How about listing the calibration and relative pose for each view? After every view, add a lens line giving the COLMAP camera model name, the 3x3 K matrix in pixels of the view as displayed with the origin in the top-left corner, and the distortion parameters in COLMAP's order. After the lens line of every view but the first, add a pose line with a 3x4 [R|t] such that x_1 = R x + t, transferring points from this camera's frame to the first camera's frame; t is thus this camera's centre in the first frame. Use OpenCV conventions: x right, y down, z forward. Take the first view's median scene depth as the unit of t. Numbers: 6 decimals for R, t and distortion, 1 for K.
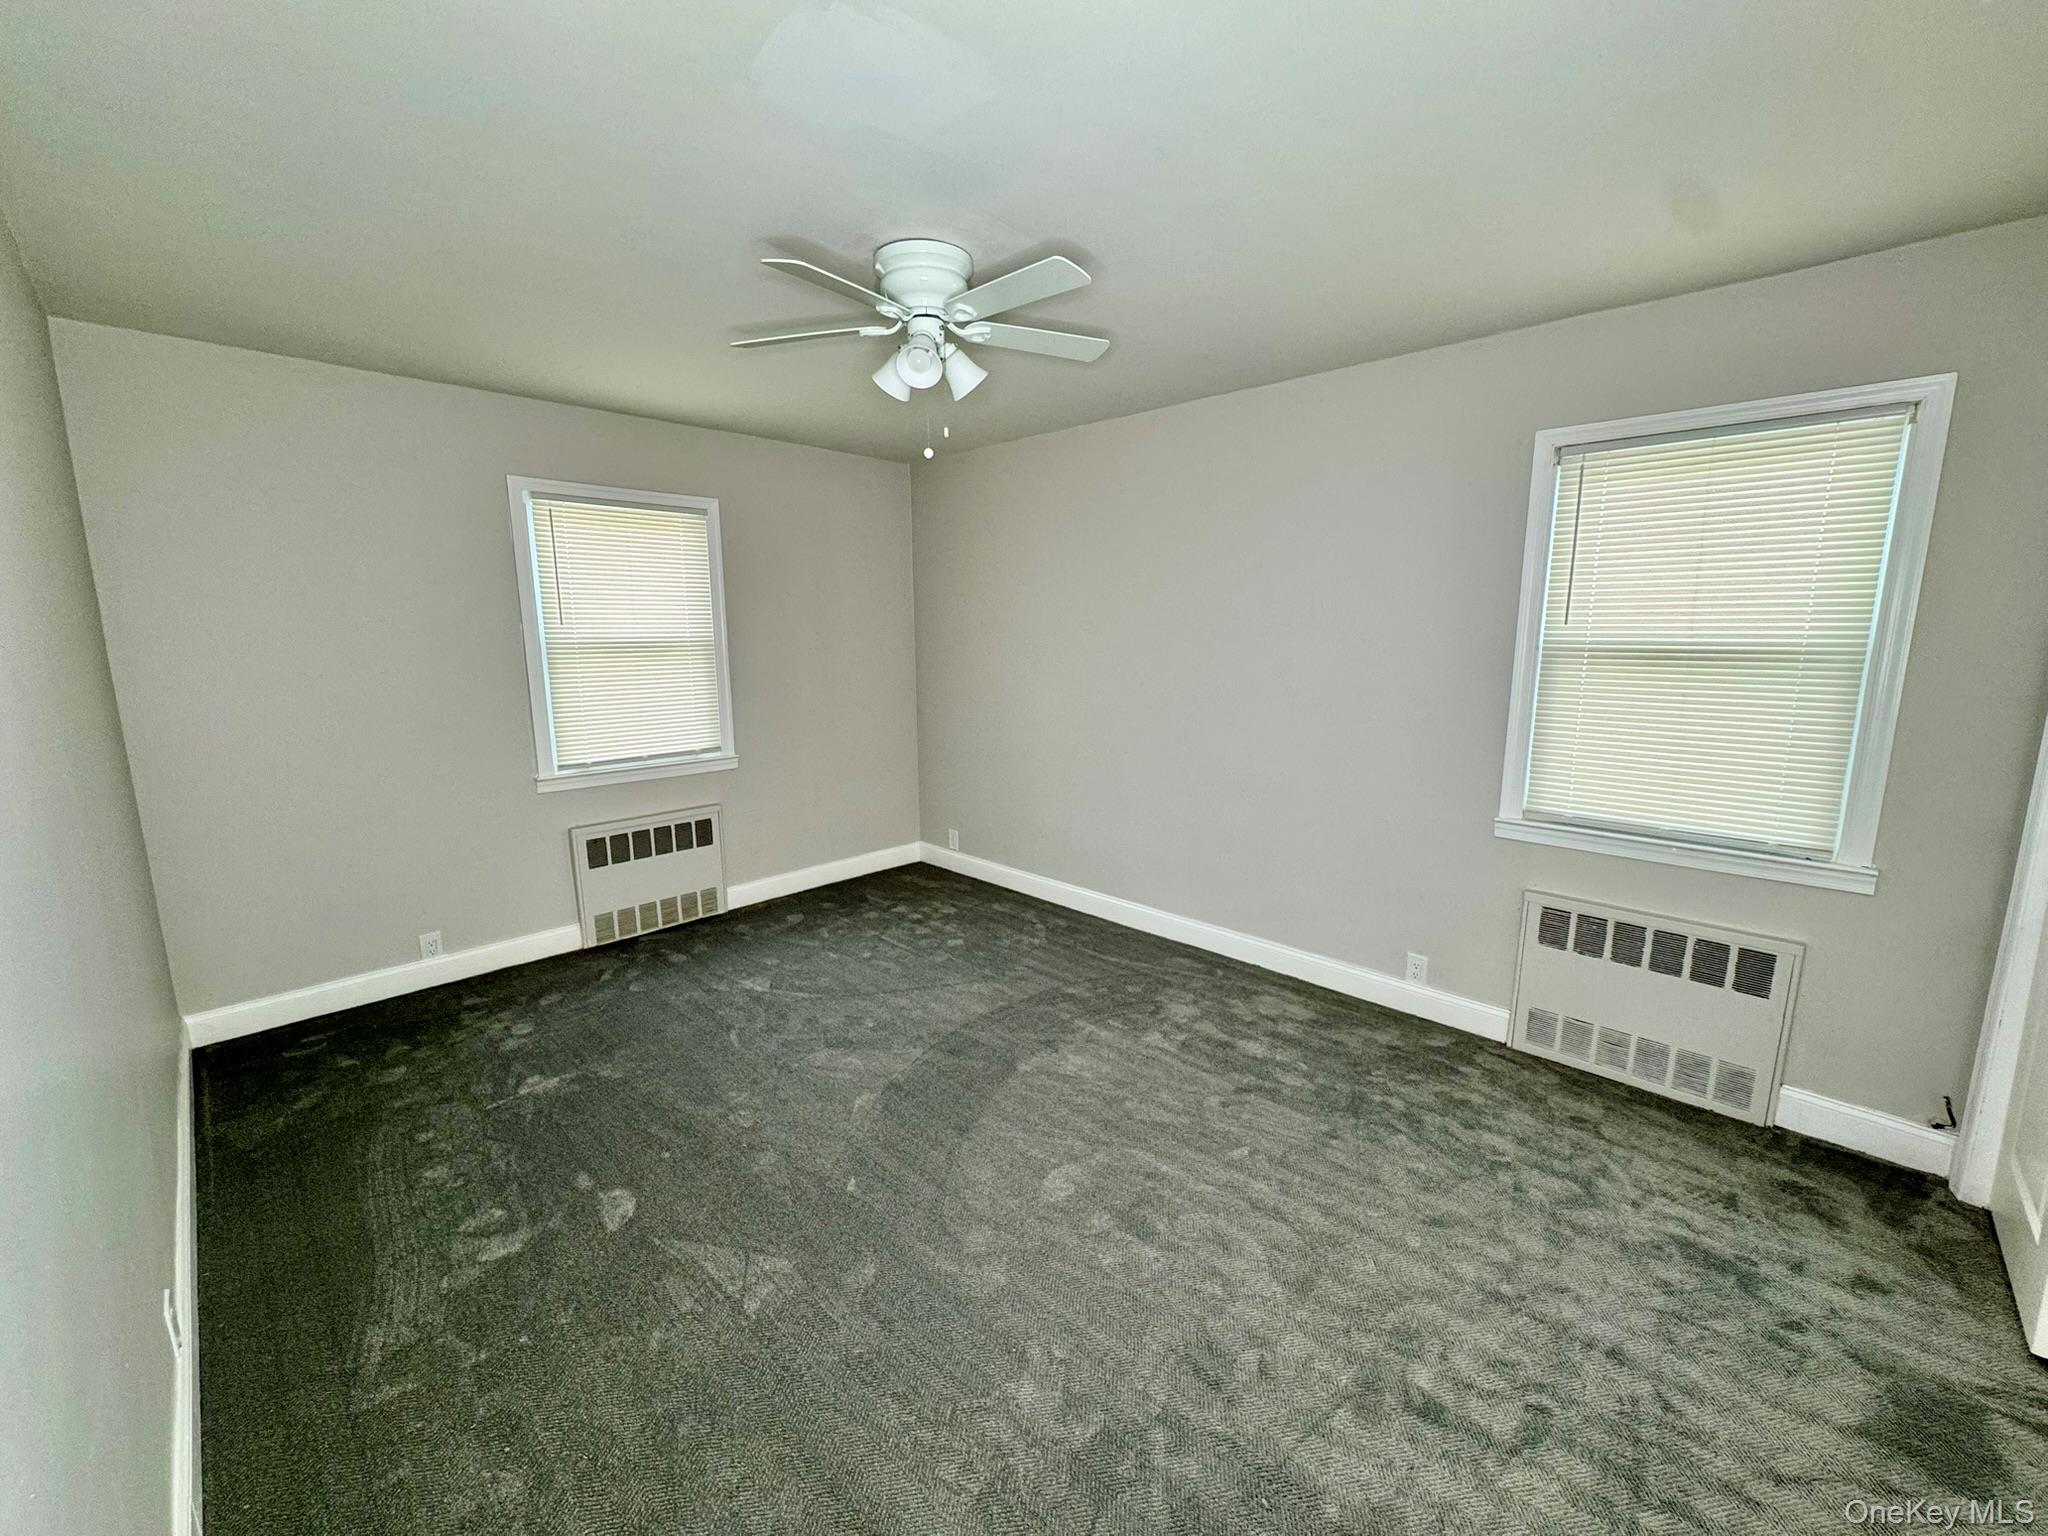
lens RADIAL K [[820.3, 0, 1028.2], [0, 820.3, 765.1], [0, 0, 1]] dist [0.001532, 0.000060]
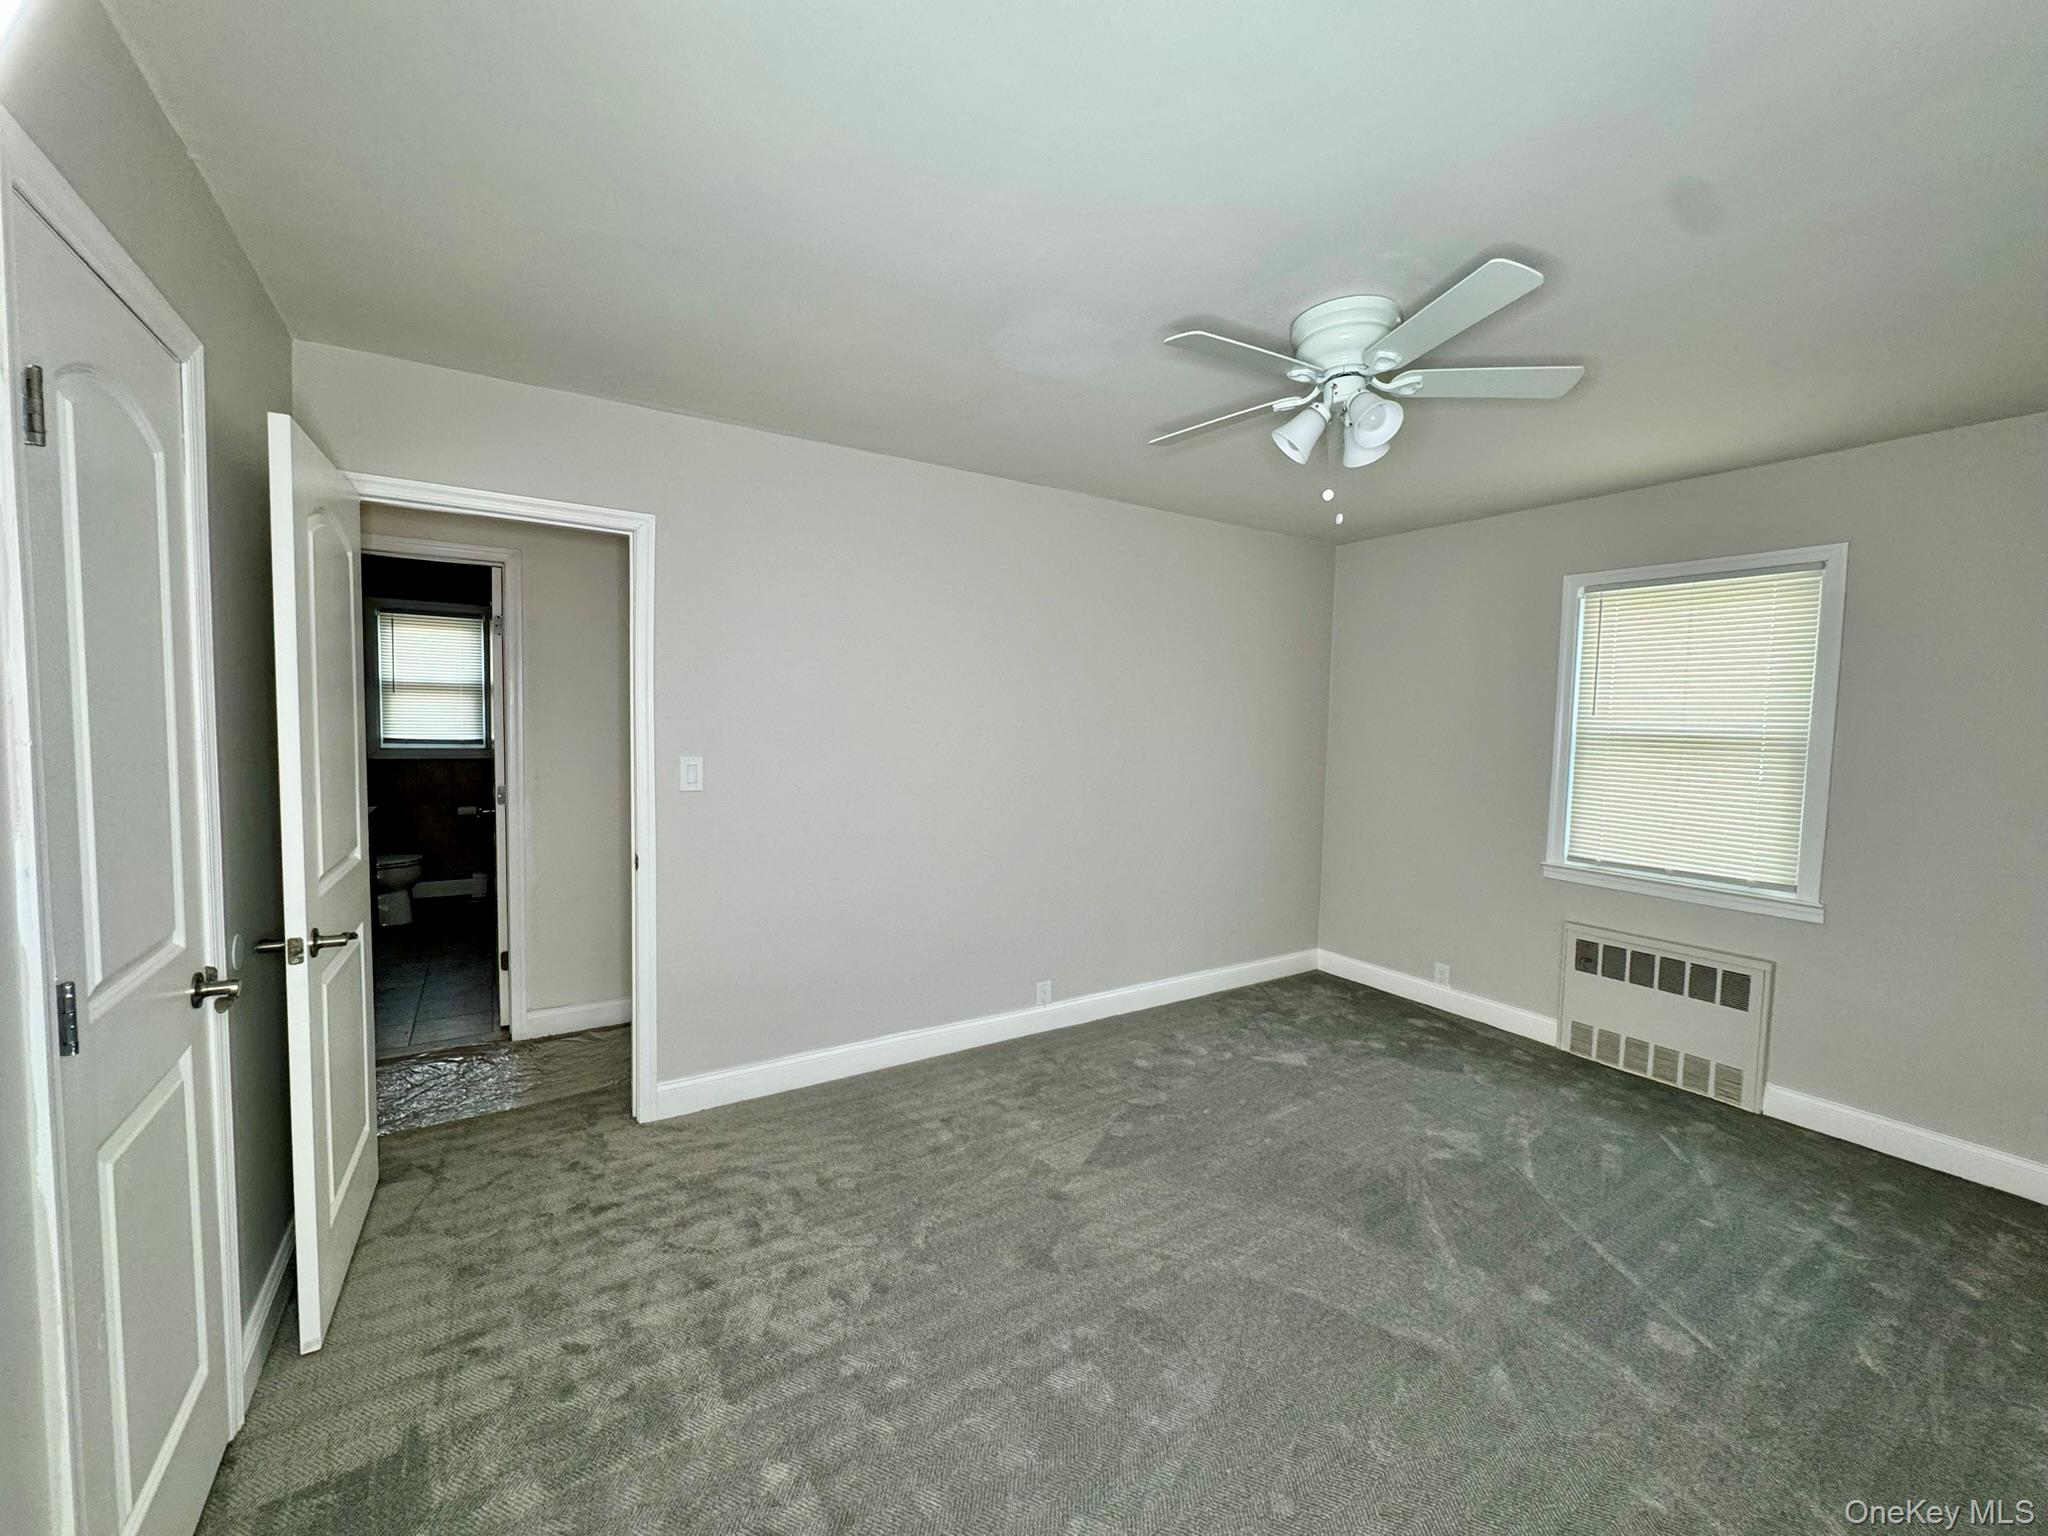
lens RADIAL K [[821.4, 0, 1010.2], [0, 821.4, 766.7], [0, 0, 1]] dist [-0.004946, 0.000910]
pose [[-0.241869, 0.060582, -0.968416, 0.515685], [-0.178069, 0.978327, 0.105676, -0.085073], [0.953830, 0.198005, -0.225839, 0.534894]]
